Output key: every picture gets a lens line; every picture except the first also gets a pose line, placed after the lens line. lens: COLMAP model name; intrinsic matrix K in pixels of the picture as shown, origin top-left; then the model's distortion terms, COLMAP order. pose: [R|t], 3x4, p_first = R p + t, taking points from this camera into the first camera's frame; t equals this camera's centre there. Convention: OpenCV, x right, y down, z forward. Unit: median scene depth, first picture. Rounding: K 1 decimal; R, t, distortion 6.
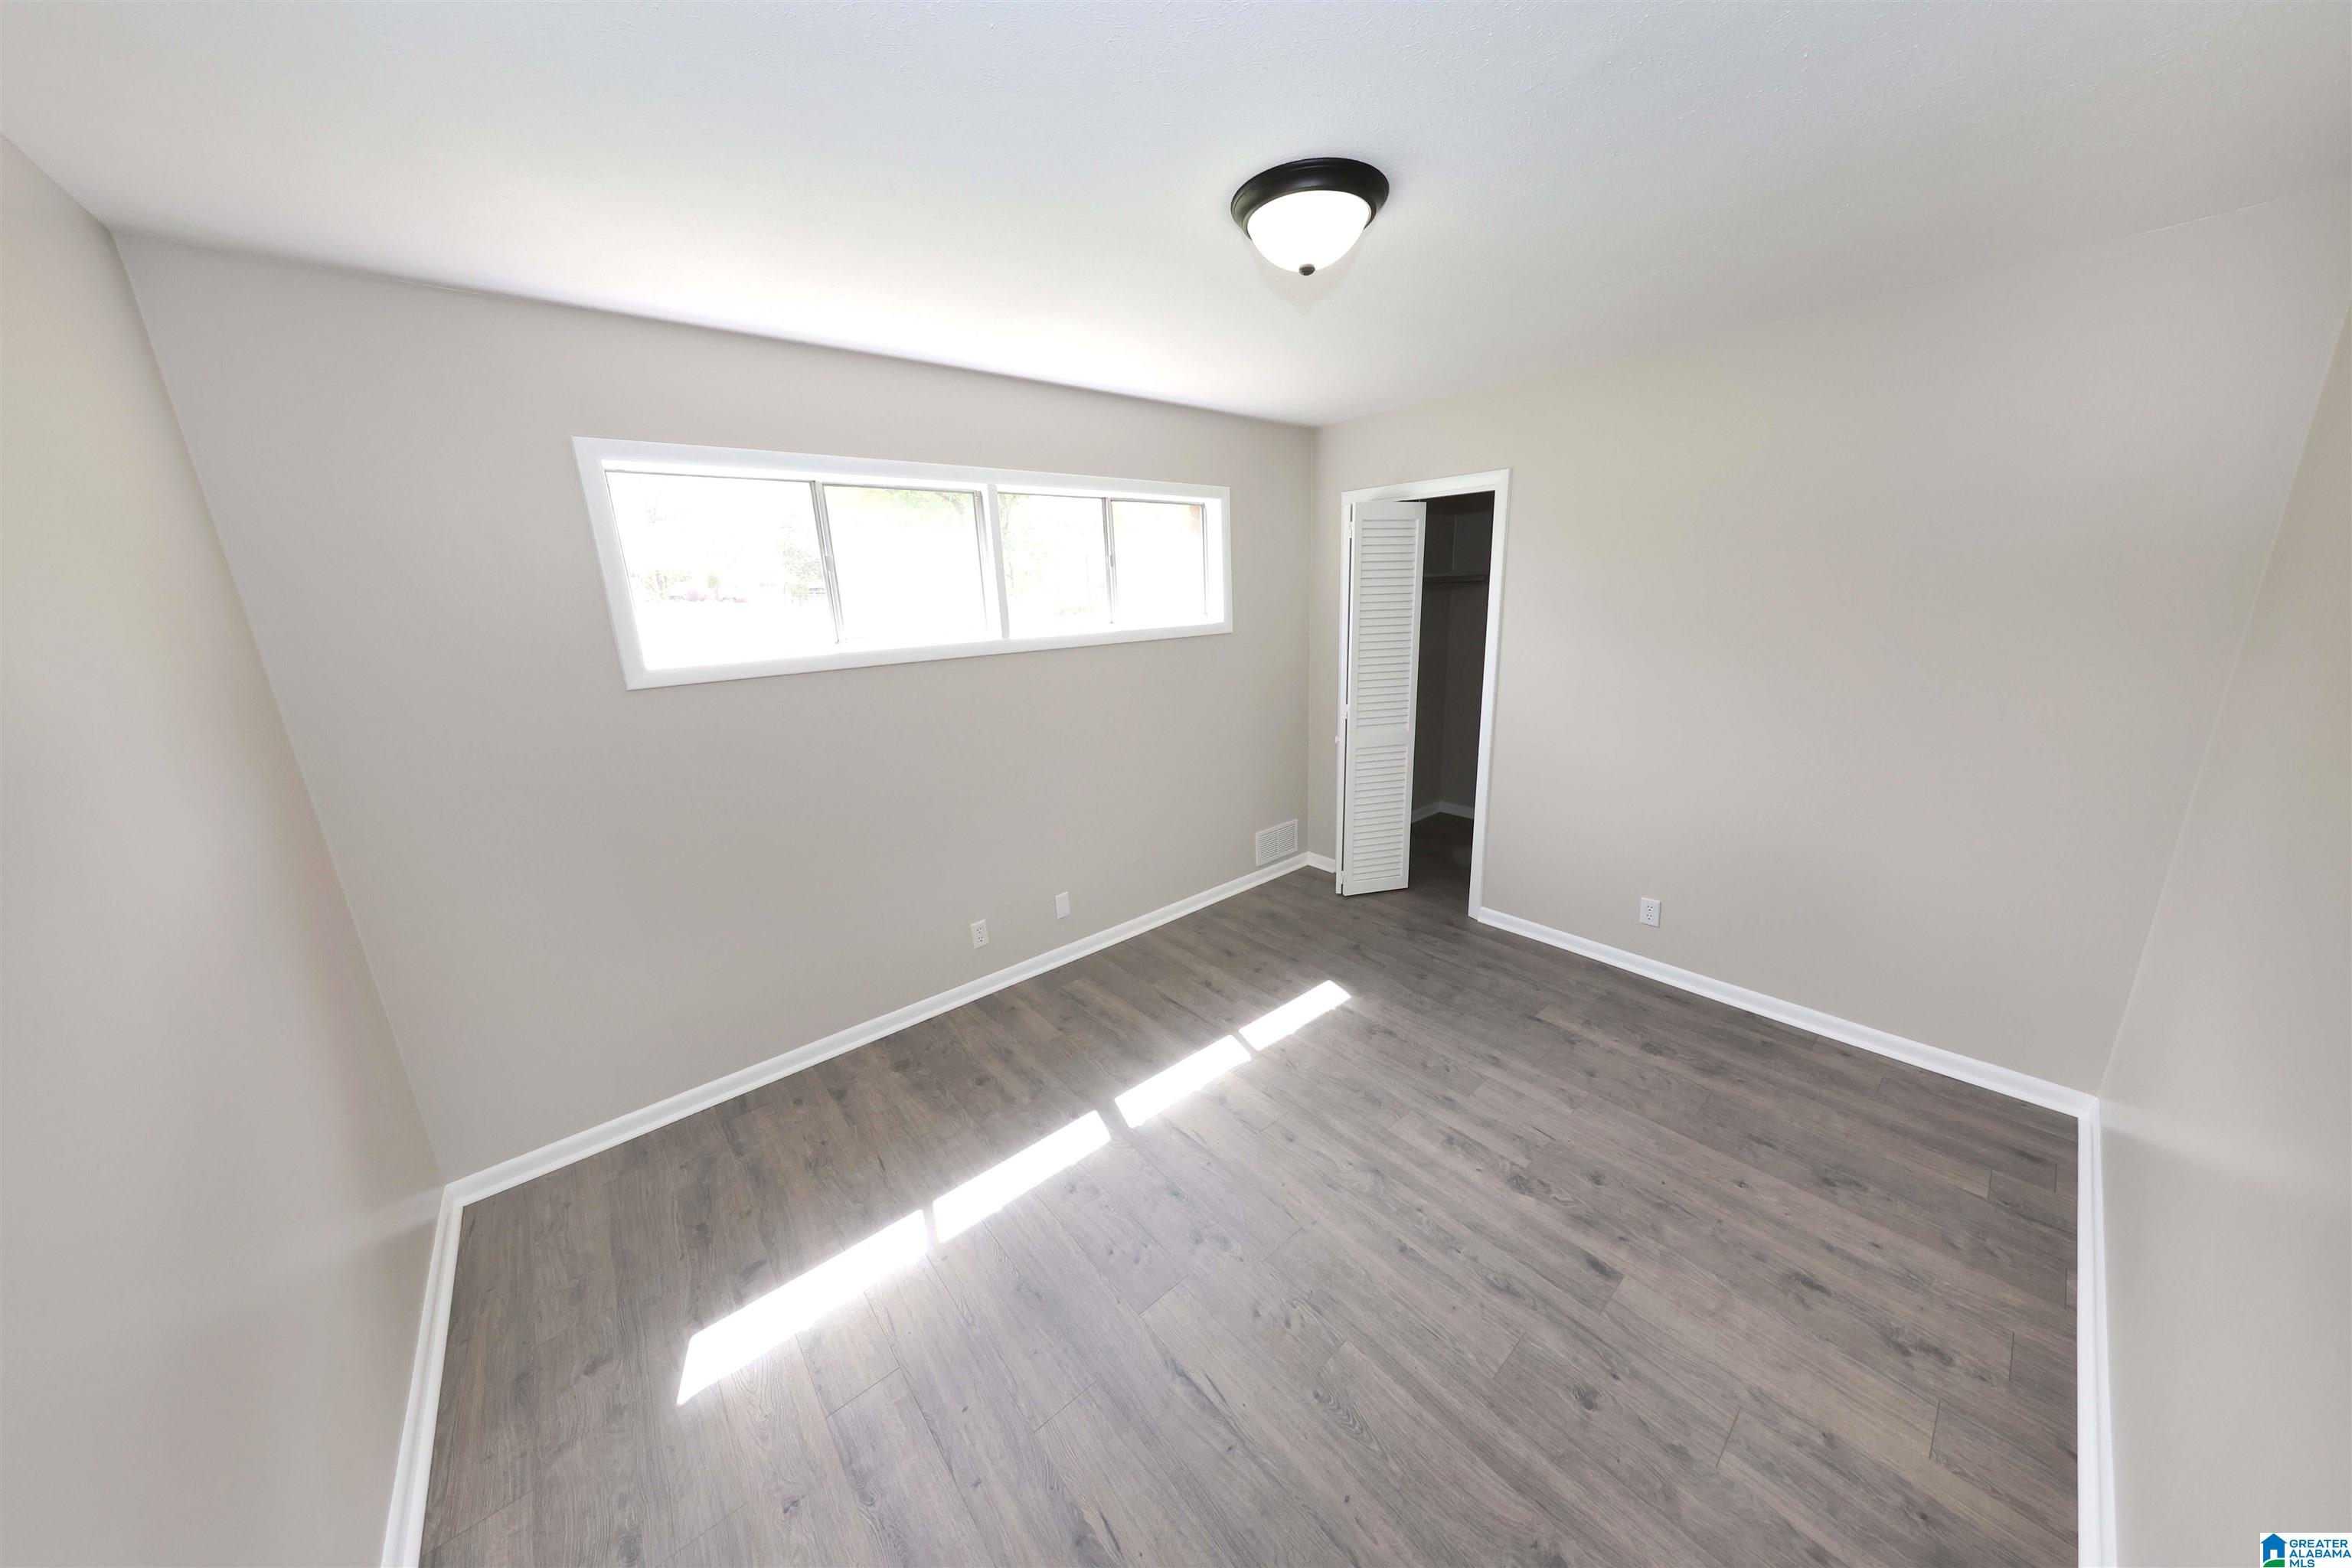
lens RADIAL K [[735.7, 0, 1181.2], [0, 735.7, 777.8], [0, 0, 1]] dist [-0.000304, -0.000196]
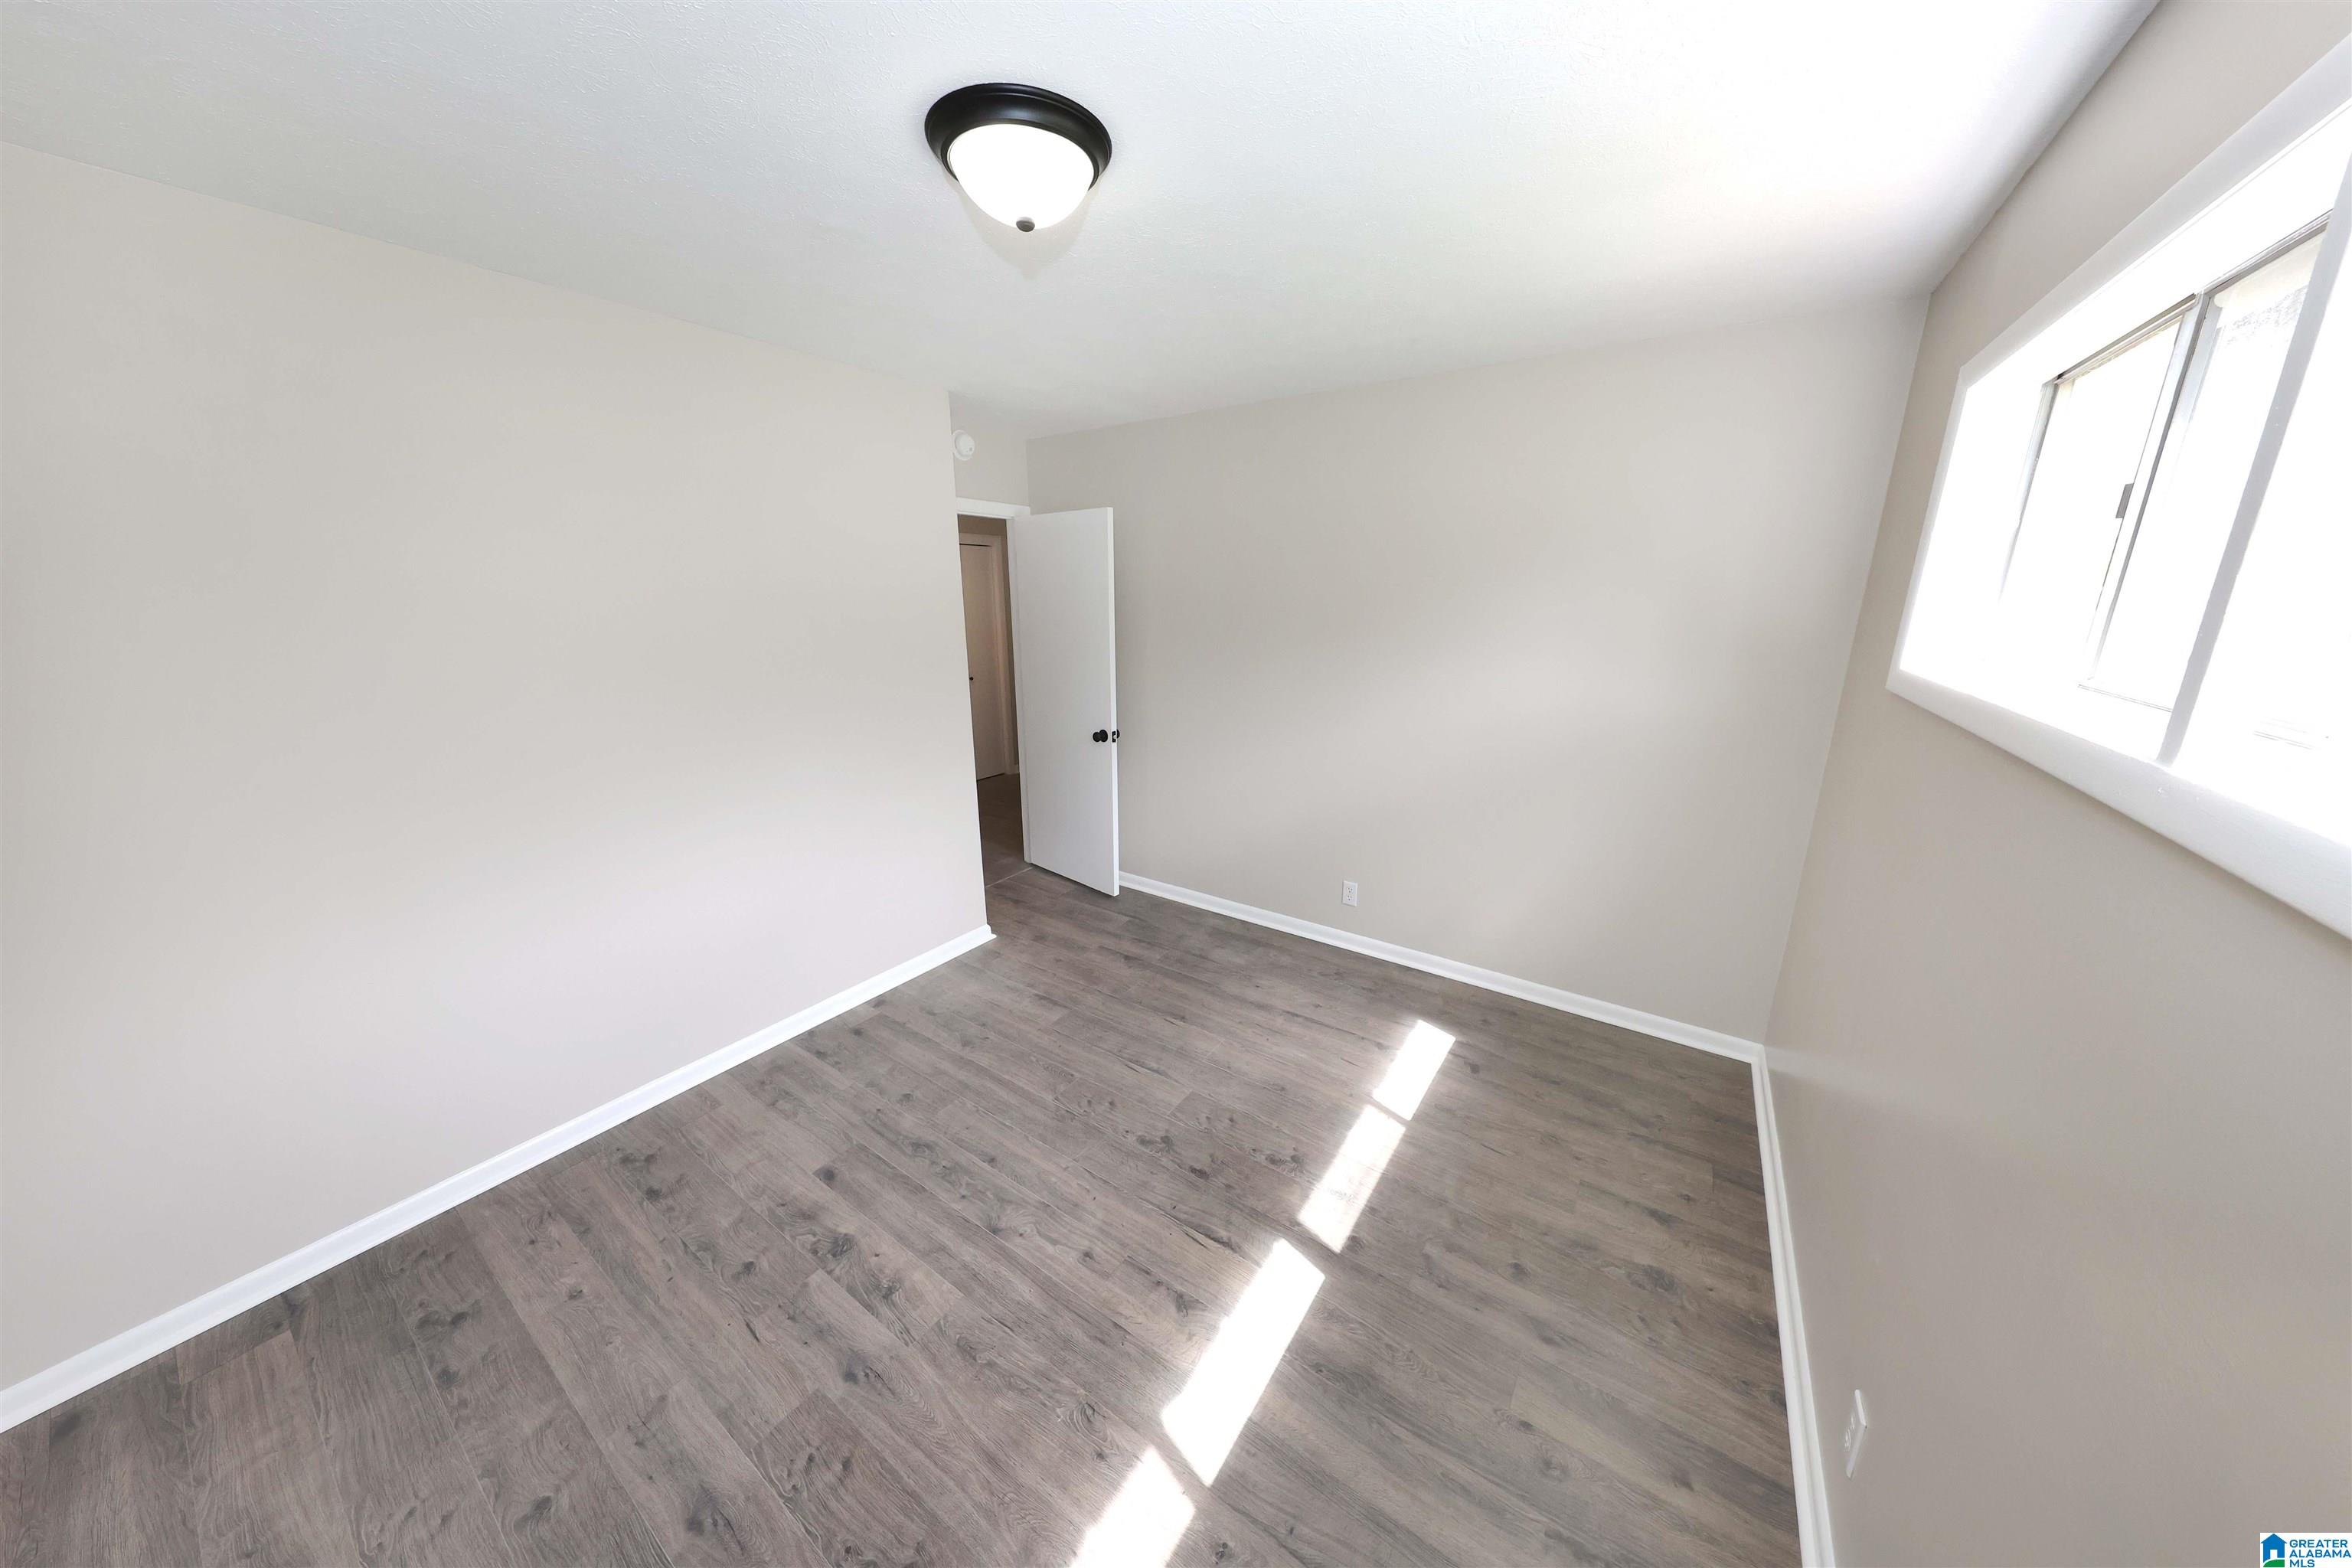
lens RADIAL K [[735.7, 0, 1181.2], [0, 735.7, 777.8], [0, 0, 1]] dist [-0.000304, -0.000196]
pose [[-0.964424, 0.103437, -0.243284, 0.214380], [-0.028465, 0.874293, 0.484564, -0.433341], [0.262824, 0.474250, -0.840244, 1.637359]]
